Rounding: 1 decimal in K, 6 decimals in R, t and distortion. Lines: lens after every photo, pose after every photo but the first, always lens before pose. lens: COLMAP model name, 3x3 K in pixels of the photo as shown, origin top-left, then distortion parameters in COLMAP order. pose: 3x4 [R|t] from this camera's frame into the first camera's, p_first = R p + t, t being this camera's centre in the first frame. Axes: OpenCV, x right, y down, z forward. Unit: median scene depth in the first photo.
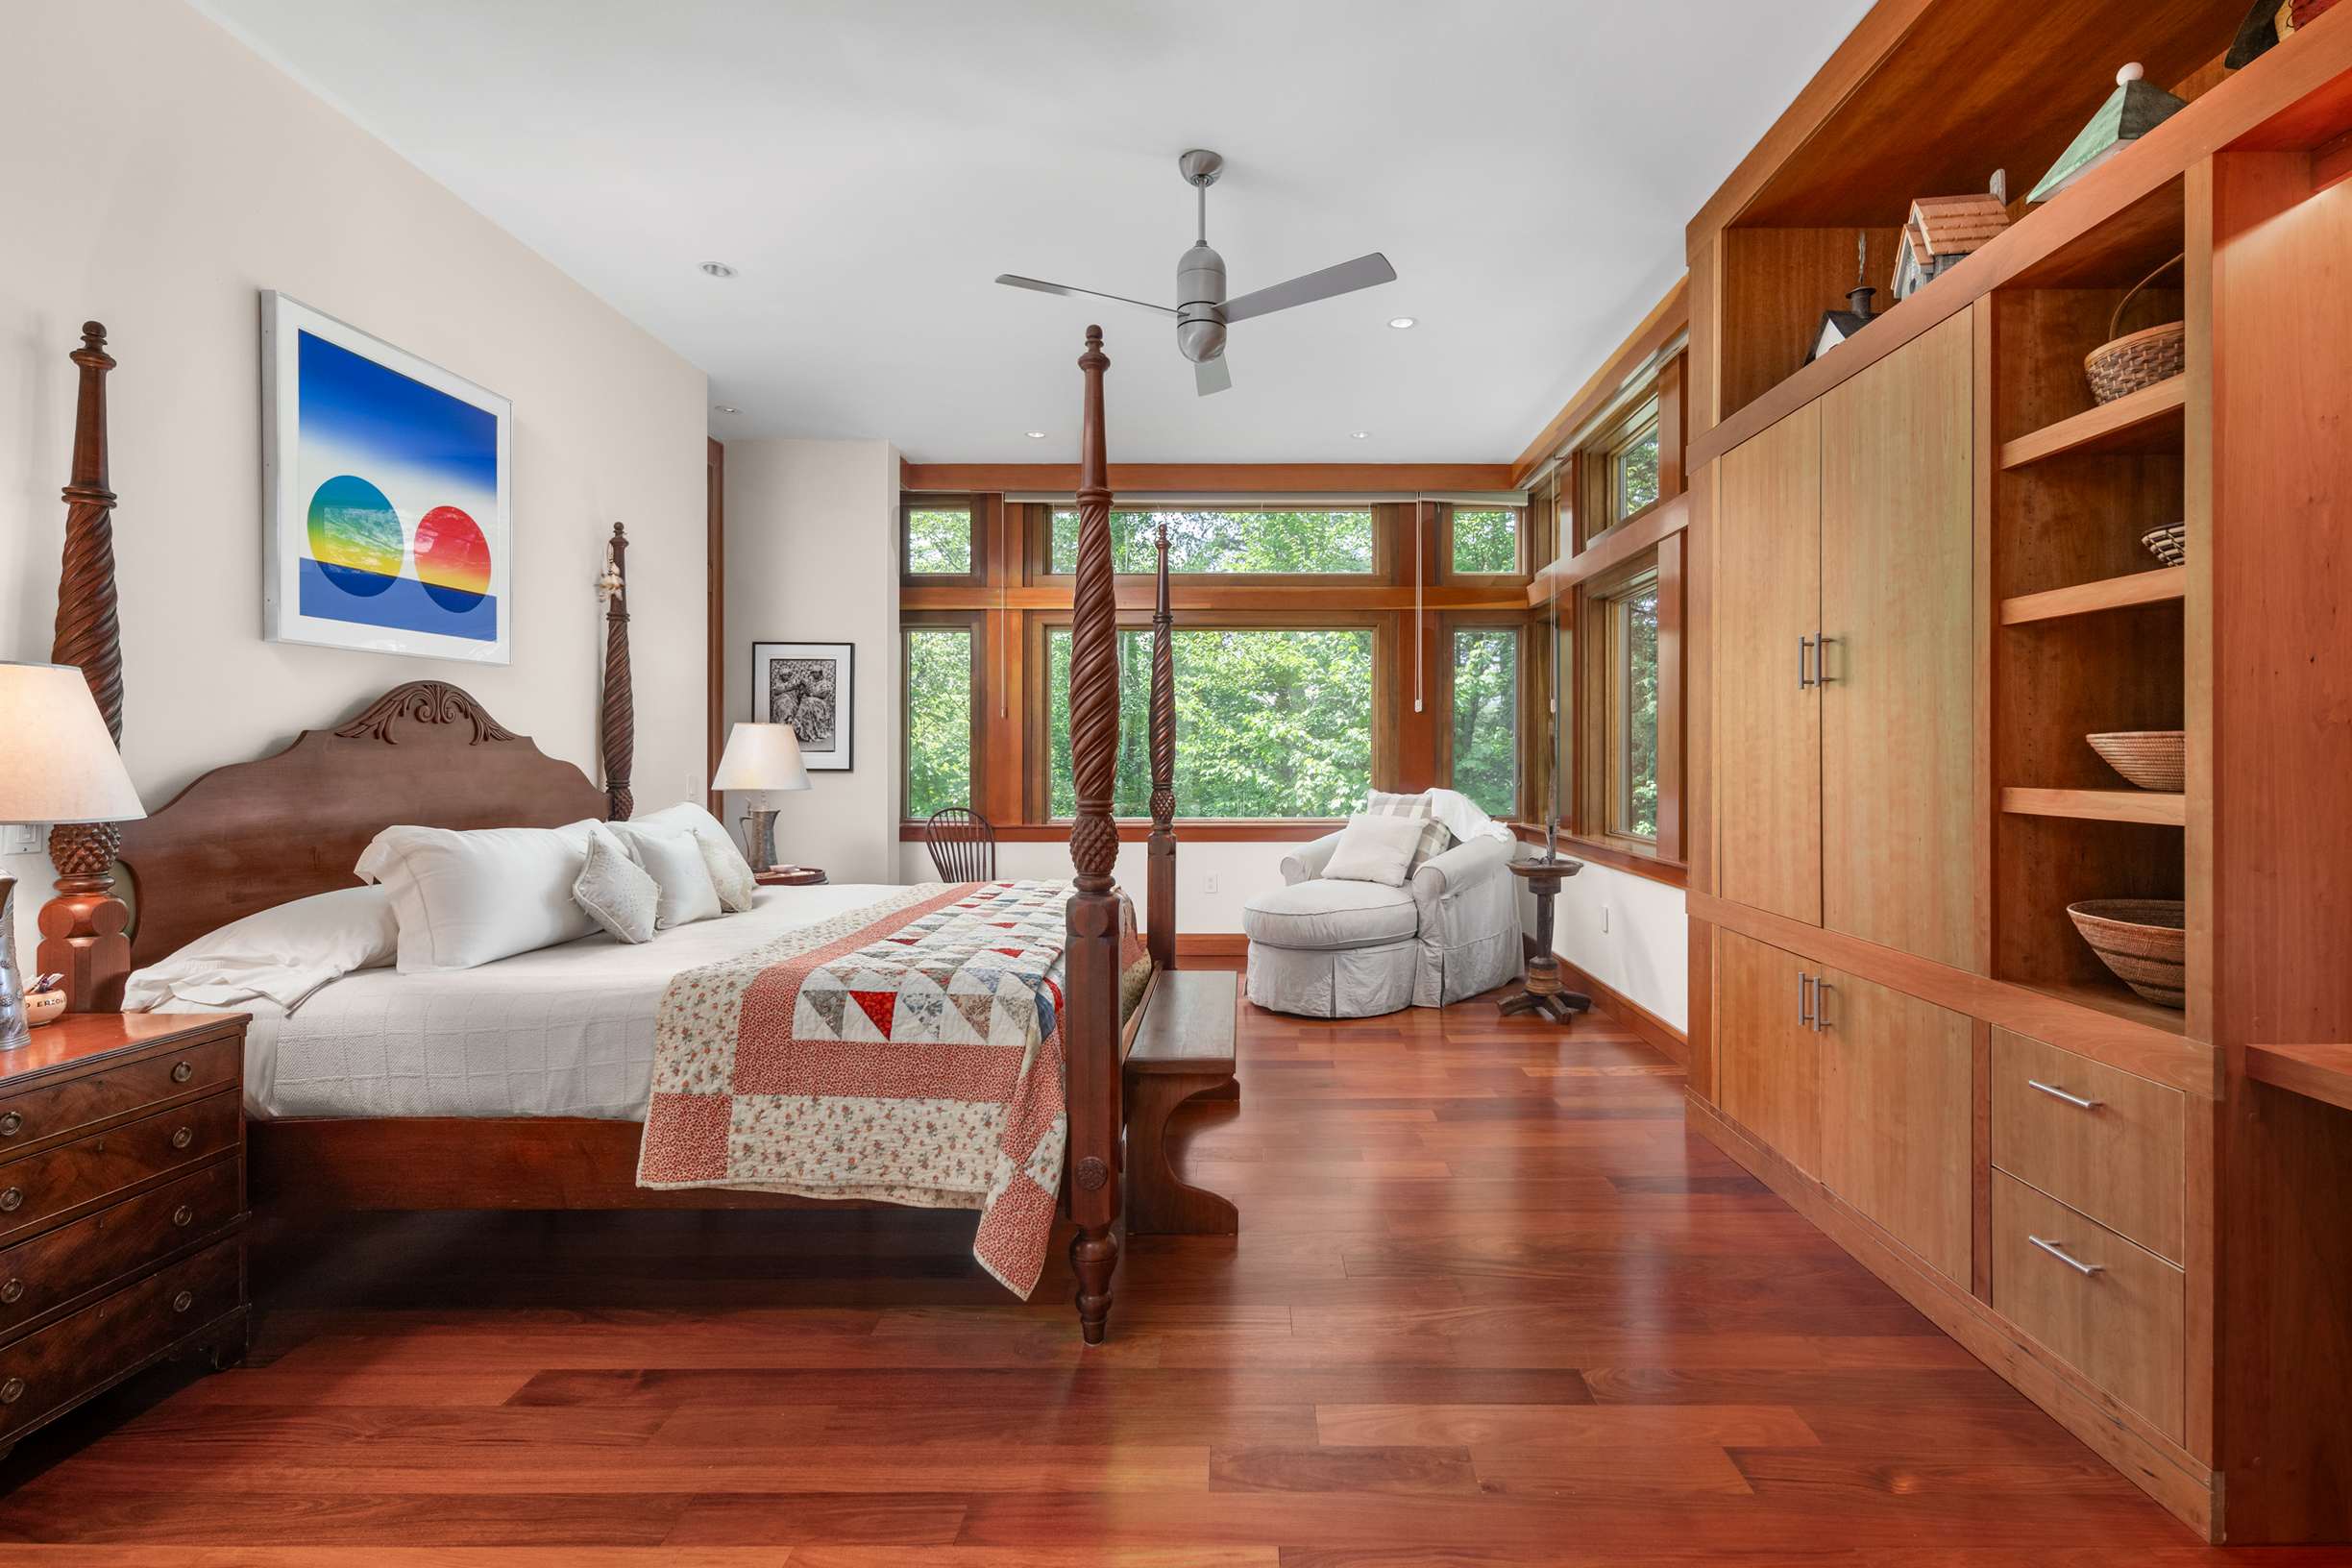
lens RADIAL K [[1070.8, 0, 1235.8], [0, 1070.8, 757.2], [0, 0, 1]] dist [0.005247, -0.000823]
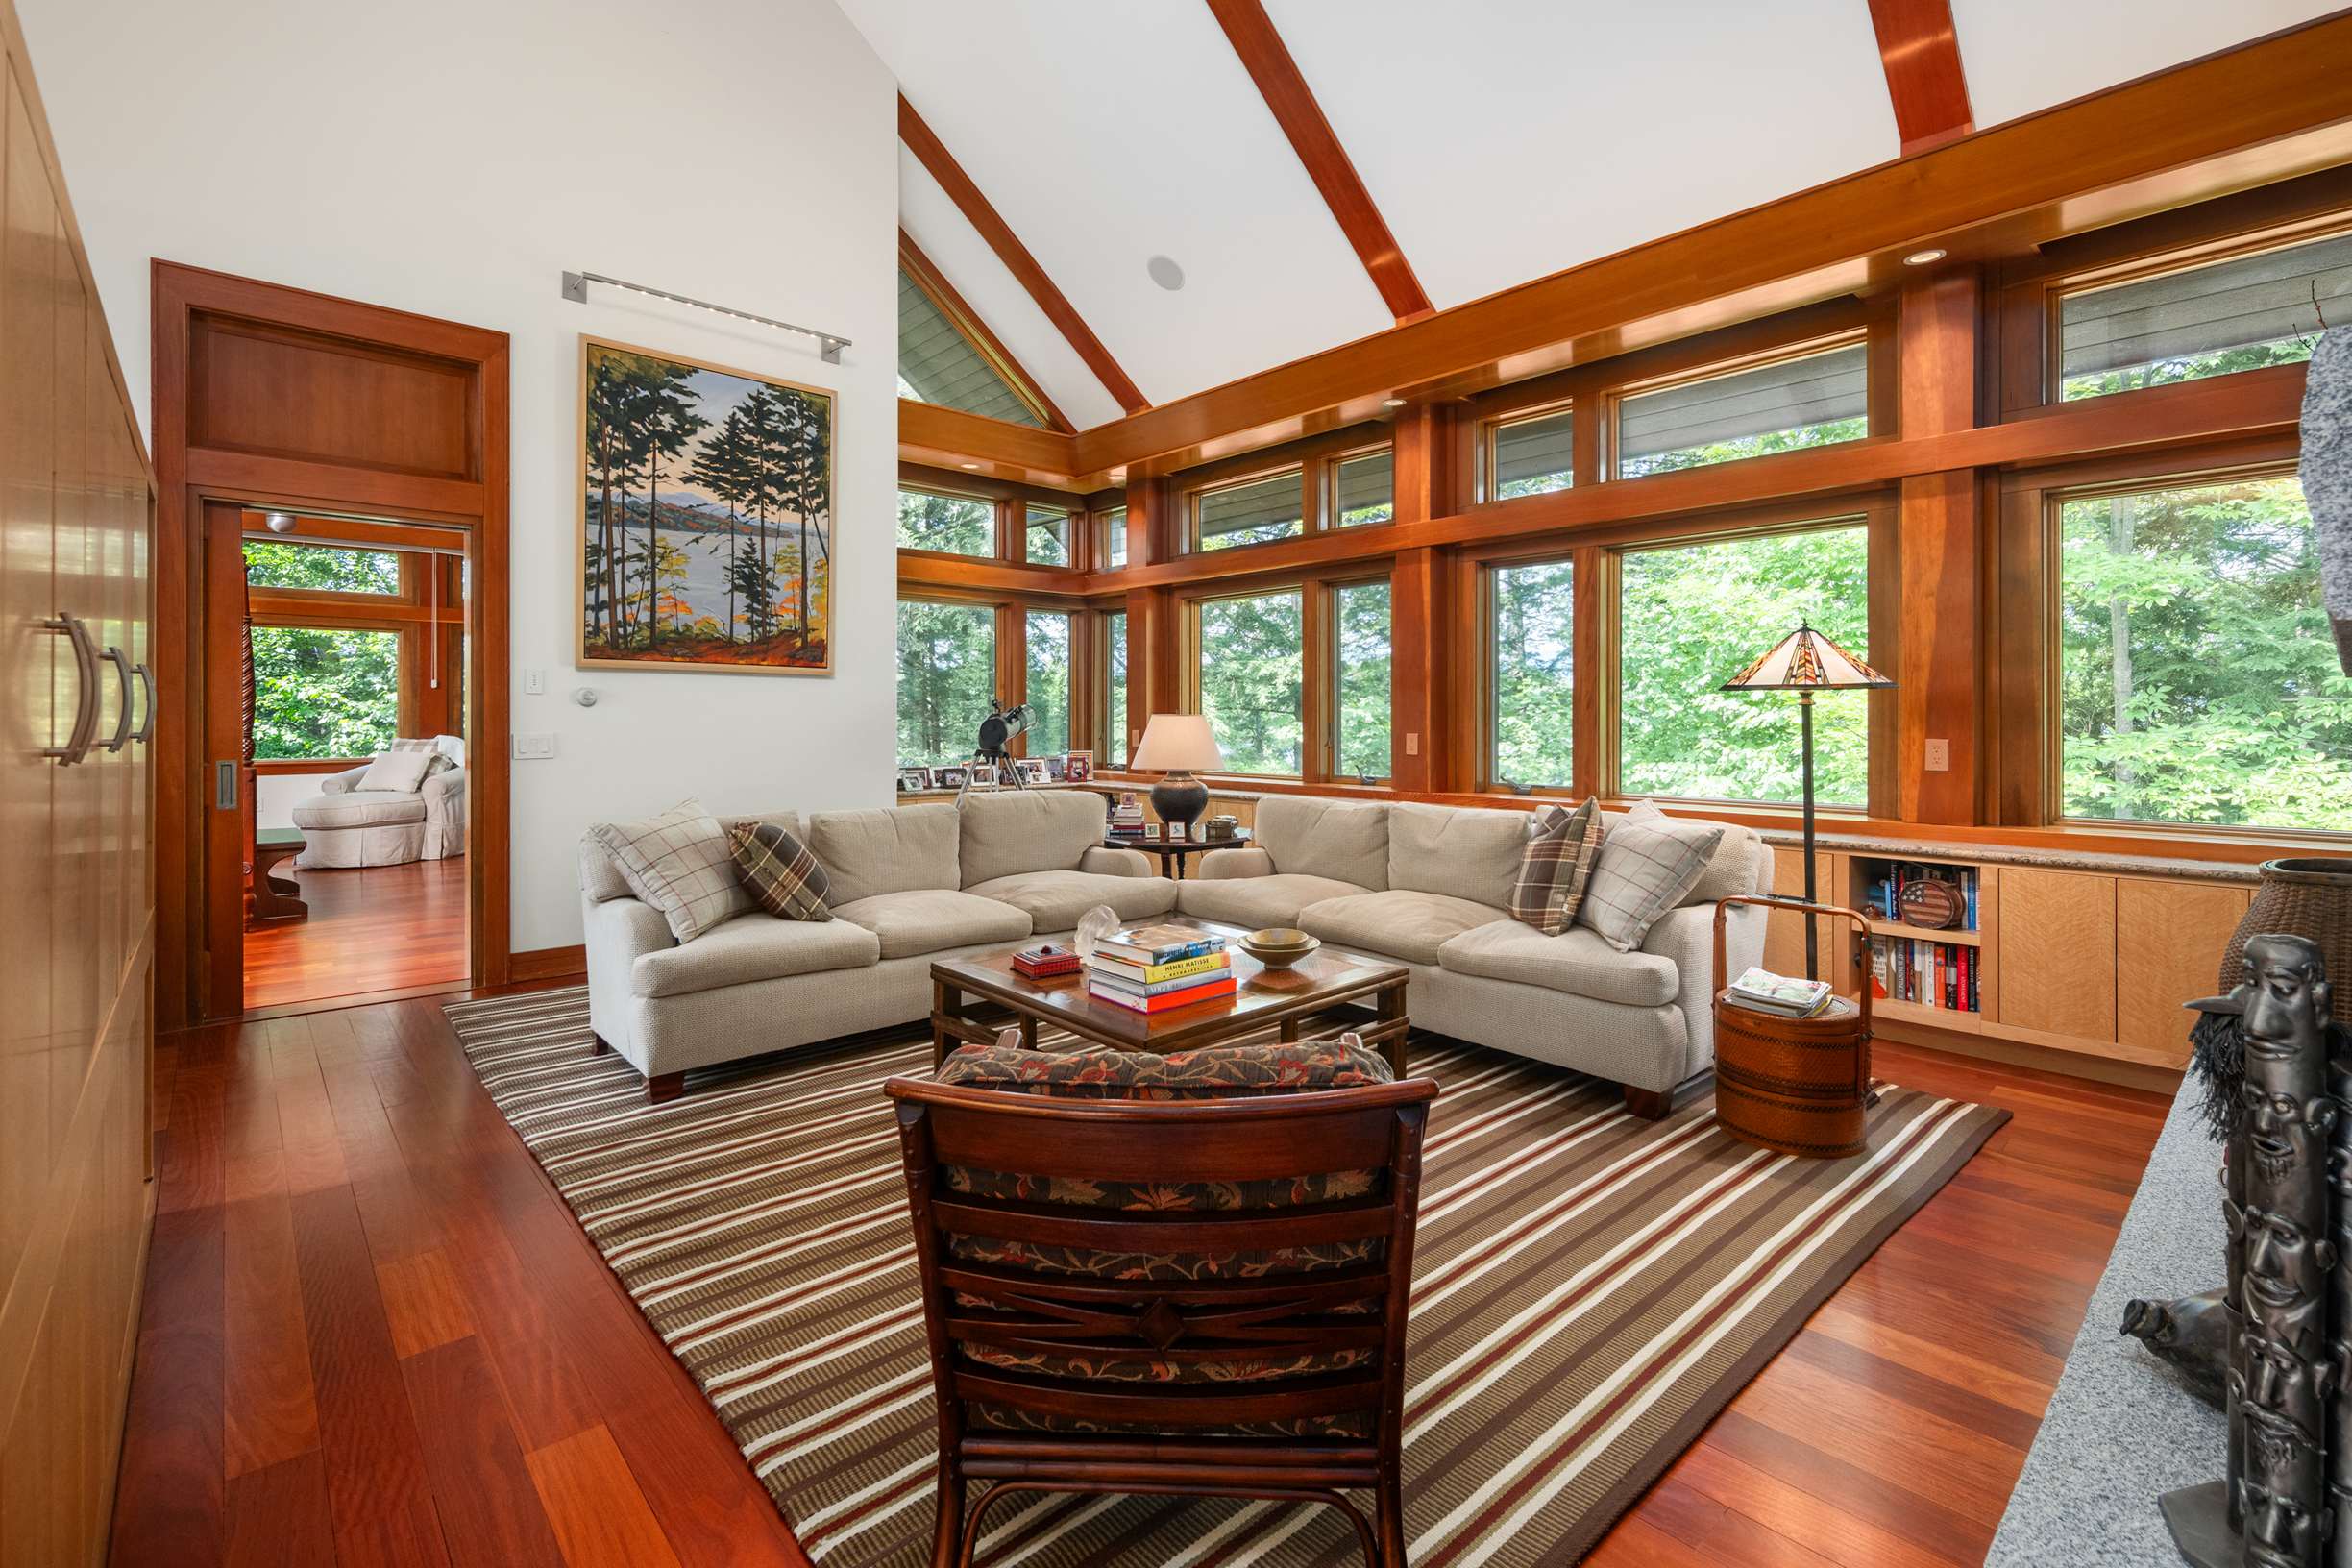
lens RADIAL K [[1070.8, 0, 1187.5], [0, 1070.8, 717.1], [0, 0, 1]] dist [0.005247, -0.000823]
pose [[0.742096, 0.001878, 0.670291, -0.127506], [-0.001031, 0.999998, -0.001660, 0.004538], [-0.670292, 0.000541, 0.742097, -1.802748]]
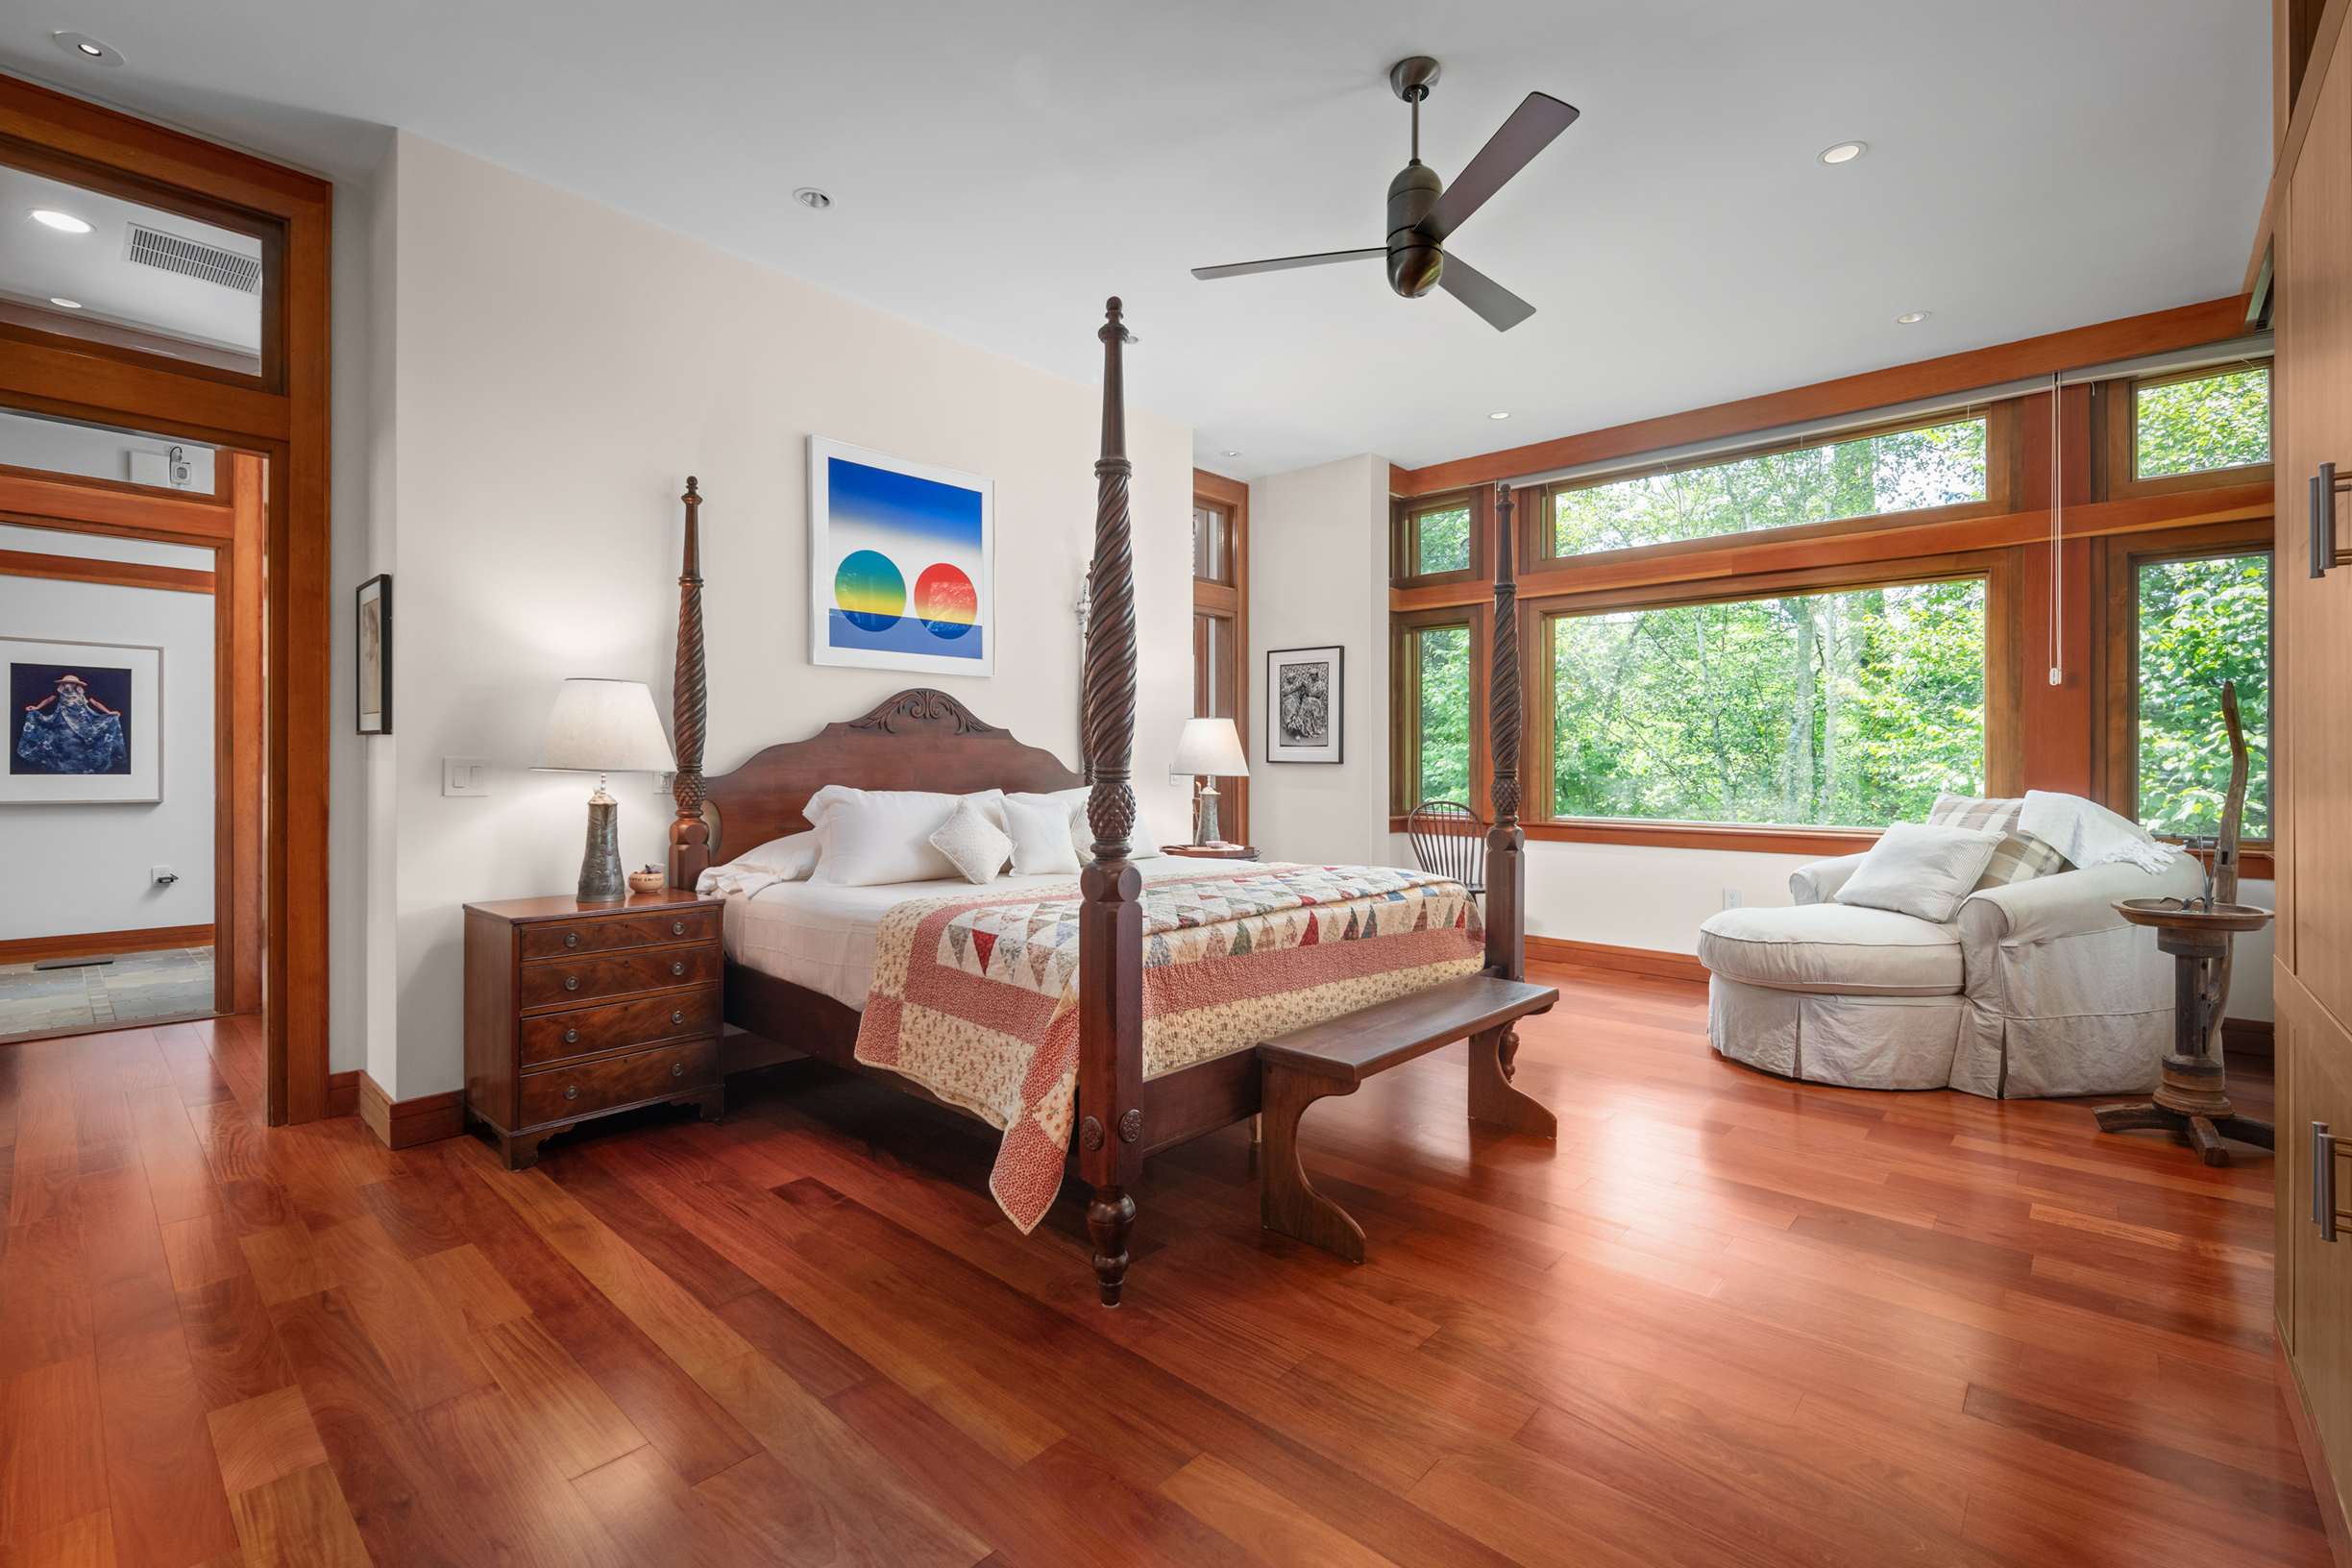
lens RADIAL K [[1018.6, 0, 1179.6], [0, 1018.6, 765.2], [0, 0, 1]] dist [0.003151, 0.000160]
pose [[0.745473, 0.004867, -0.666518, 0.376552], [-0.005066, 0.999986, 0.001635, 0.024688], [0.666516, 0.002158, 0.745487, 0.221440]]
